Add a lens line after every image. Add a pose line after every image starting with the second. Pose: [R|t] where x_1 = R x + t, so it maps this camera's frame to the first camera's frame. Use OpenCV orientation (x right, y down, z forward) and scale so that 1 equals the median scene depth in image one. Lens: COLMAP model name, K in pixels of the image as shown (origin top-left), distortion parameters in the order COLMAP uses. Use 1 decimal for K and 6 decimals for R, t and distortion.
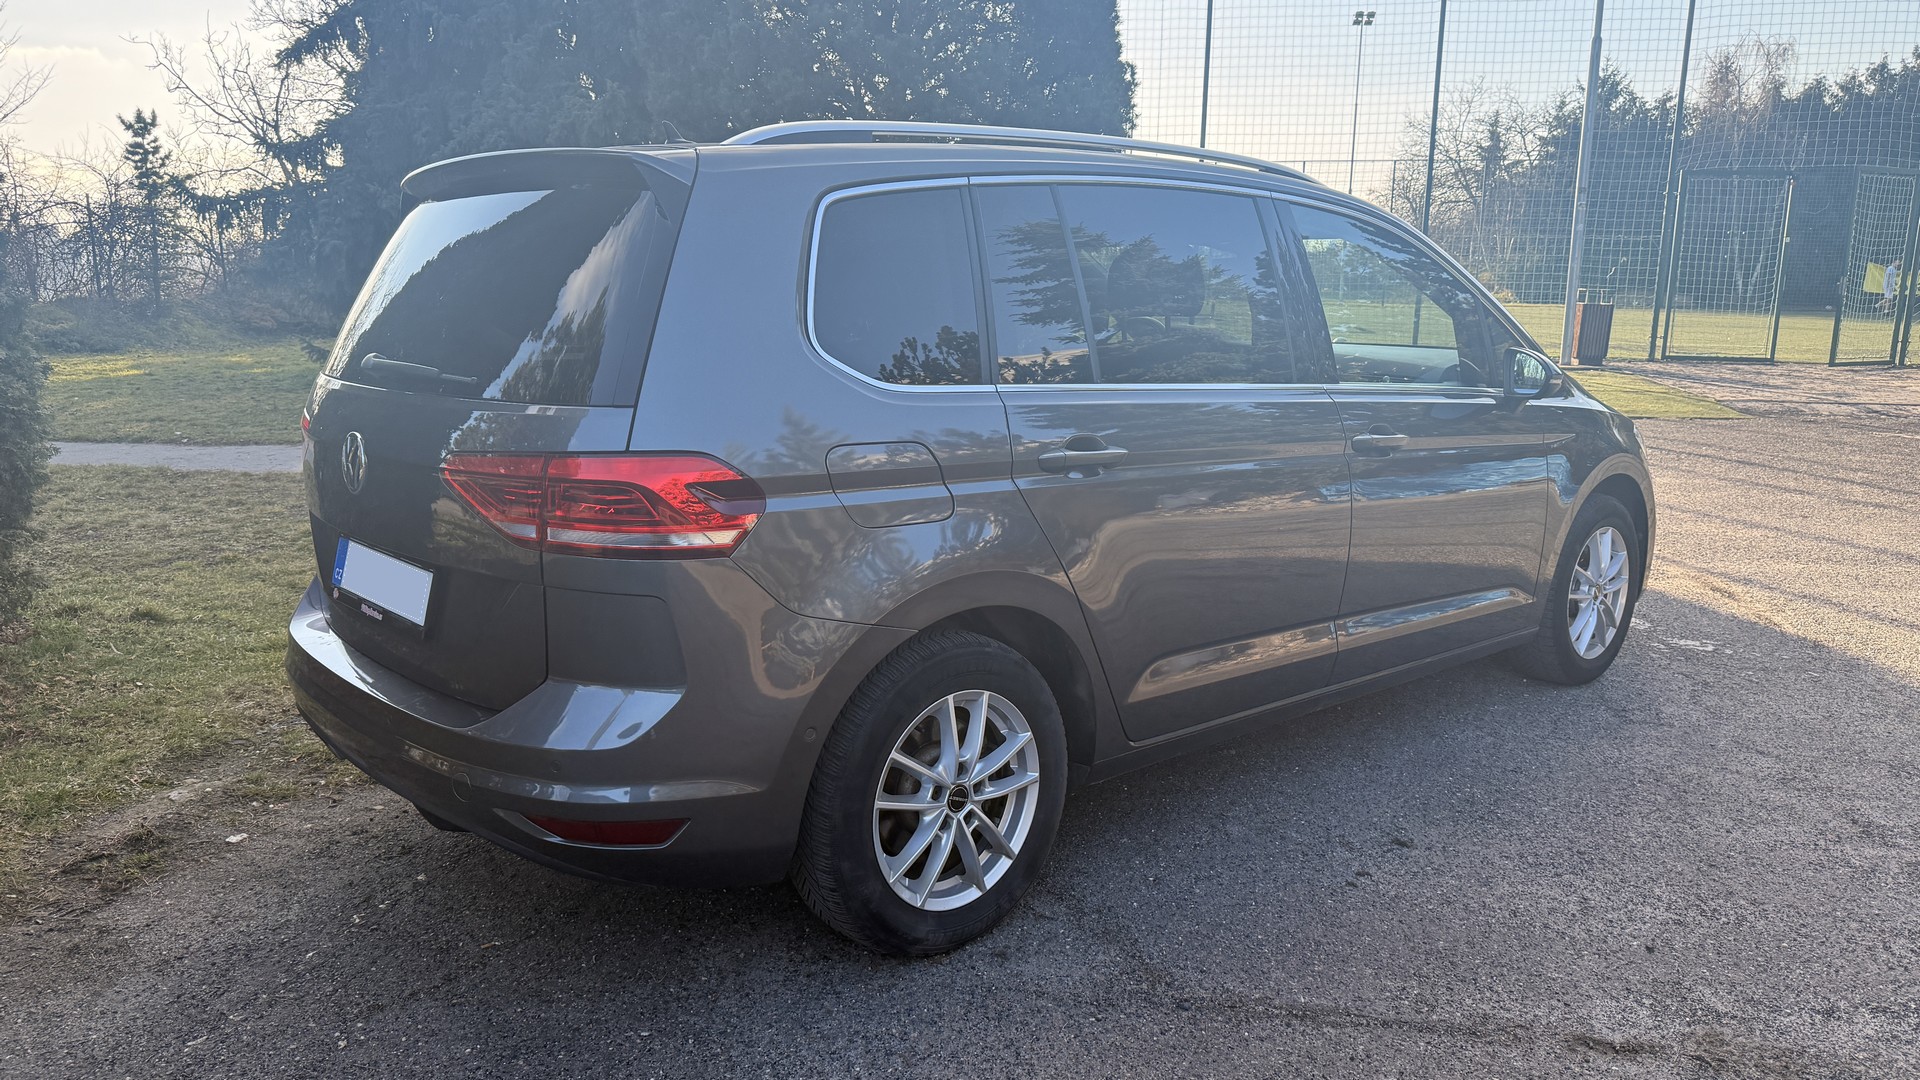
lens RADIAL K [[1328.3, 0, 960.0], [0, 1328.3, 540.0], [0, 0, 1]] dist [0.033175, -0.041557]
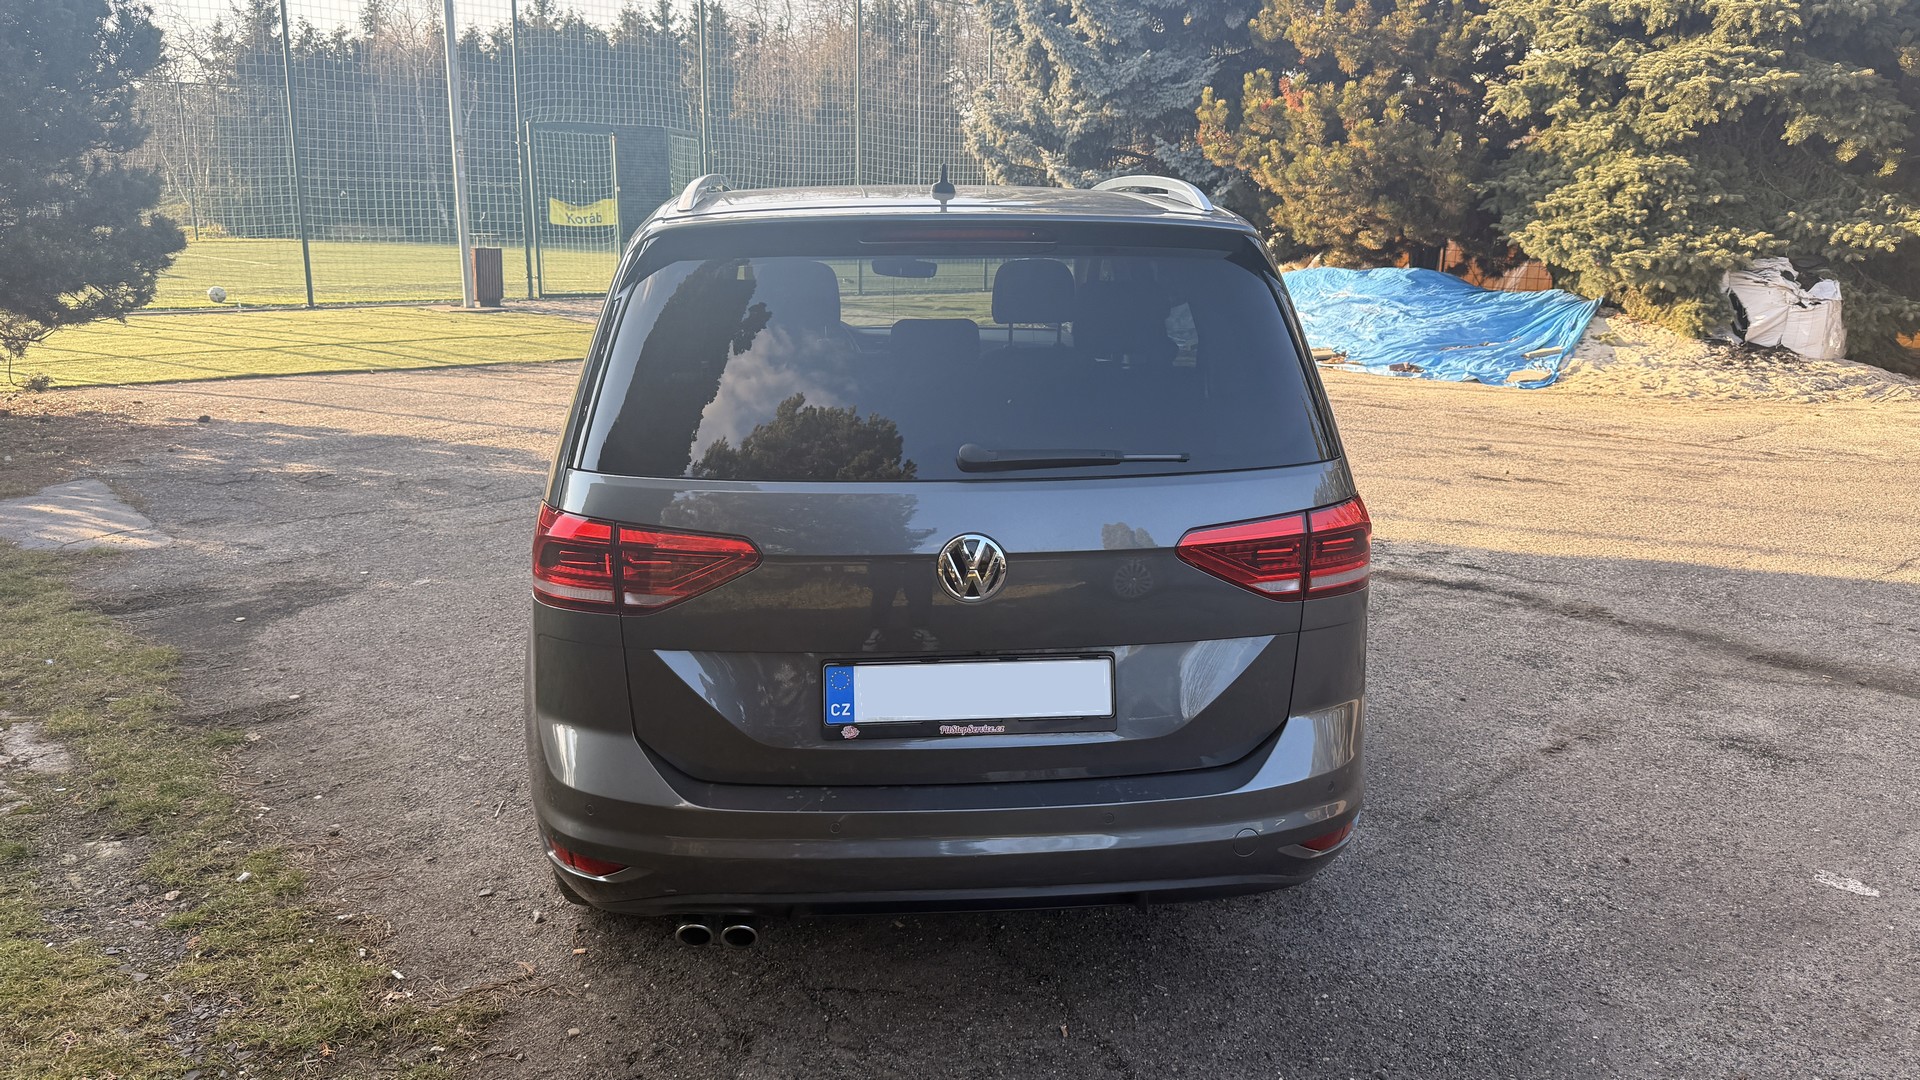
lens RADIAL K [[1328.3, 0, 960.0], [0, 1328.3, 540.0], [0, 0, 1]] dist [0.033175, -0.041557]
pose [[0.622497, -0.188723, 0.759527, -0.124048], [0.151472, 0.981192, 0.119657, -0.019741], [-0.767824, 0.040561, 0.639376, 0.051133]]
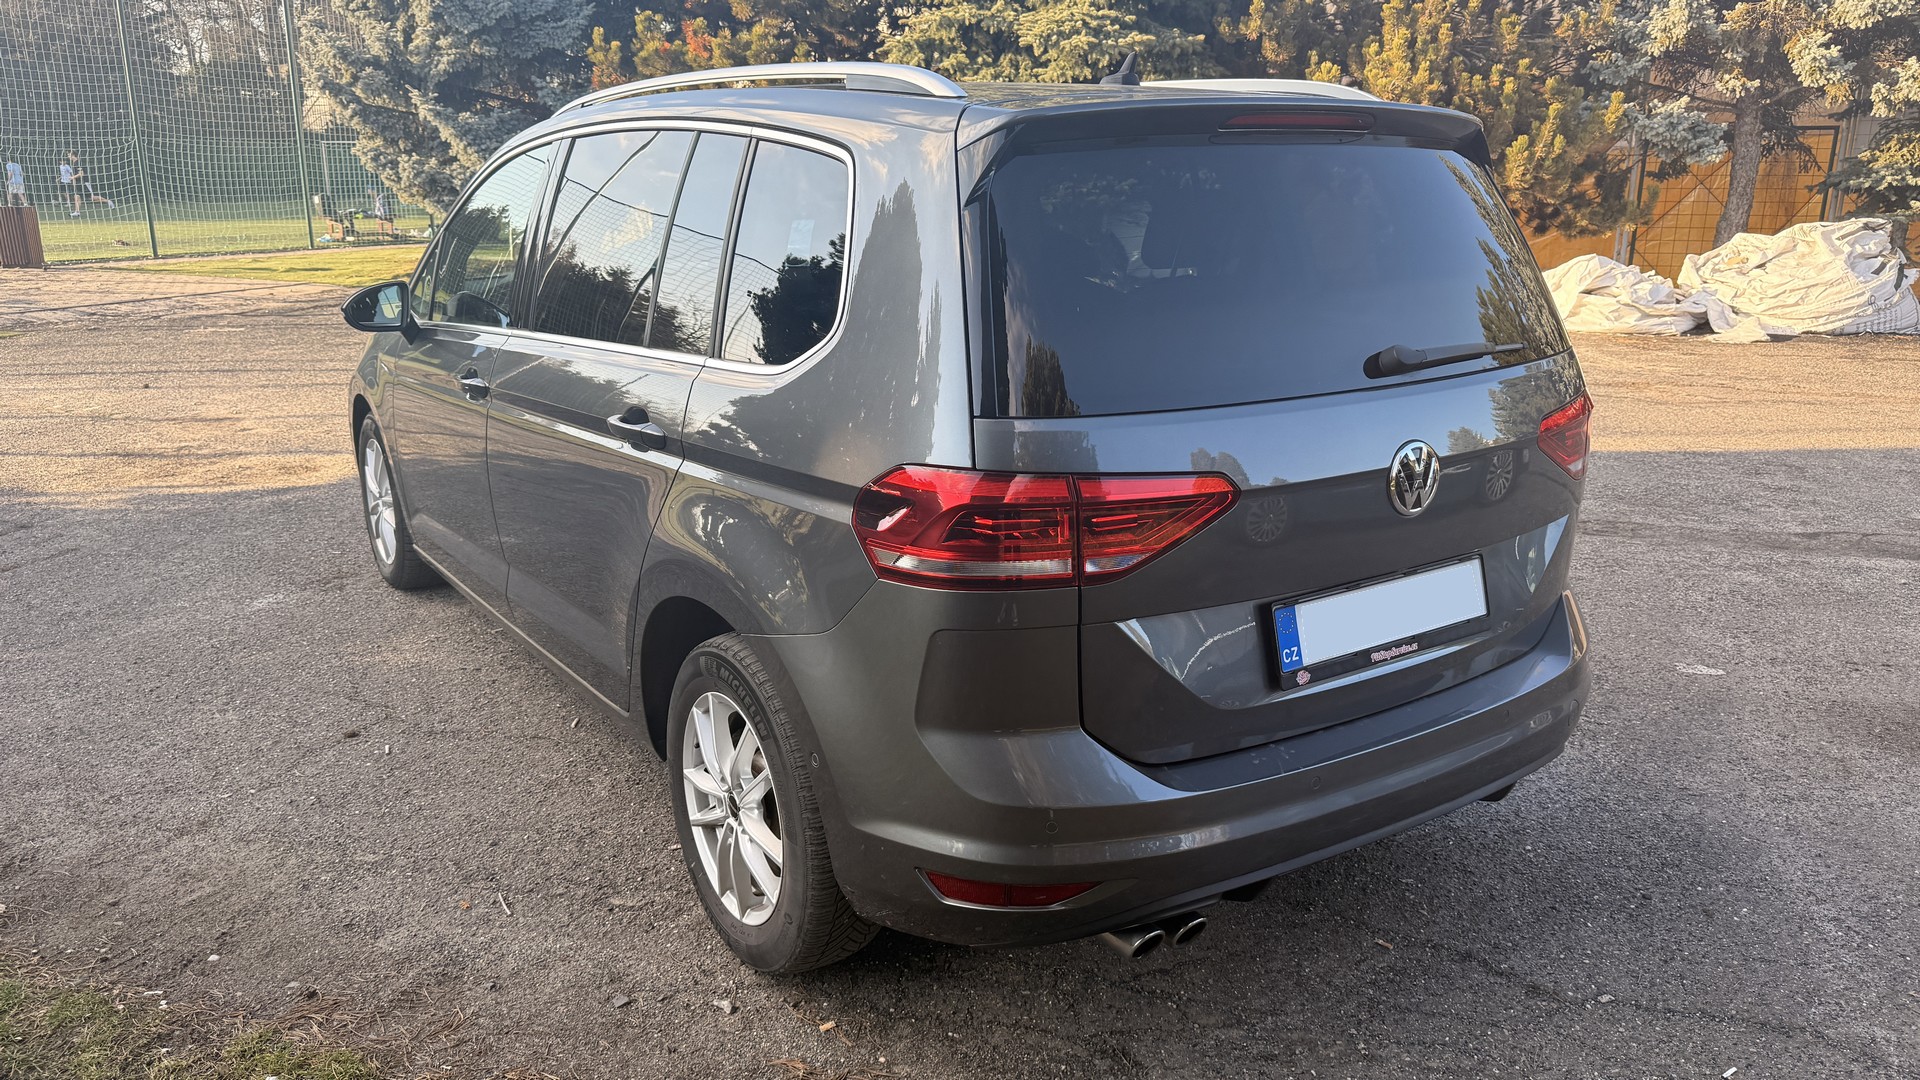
lens RADIAL K [[1316.3, 0, 964.5], [0, 1316.3, 567.7], [0, 0, 1]] dist [0.028561, -0.003274]
pose [[0.158235, -0.288375, 0.944352, -0.141920], [0.194666, 0.946742, 0.256487, -0.029290], [-0.968022, 0.143248, 0.205944, 0.124035]]
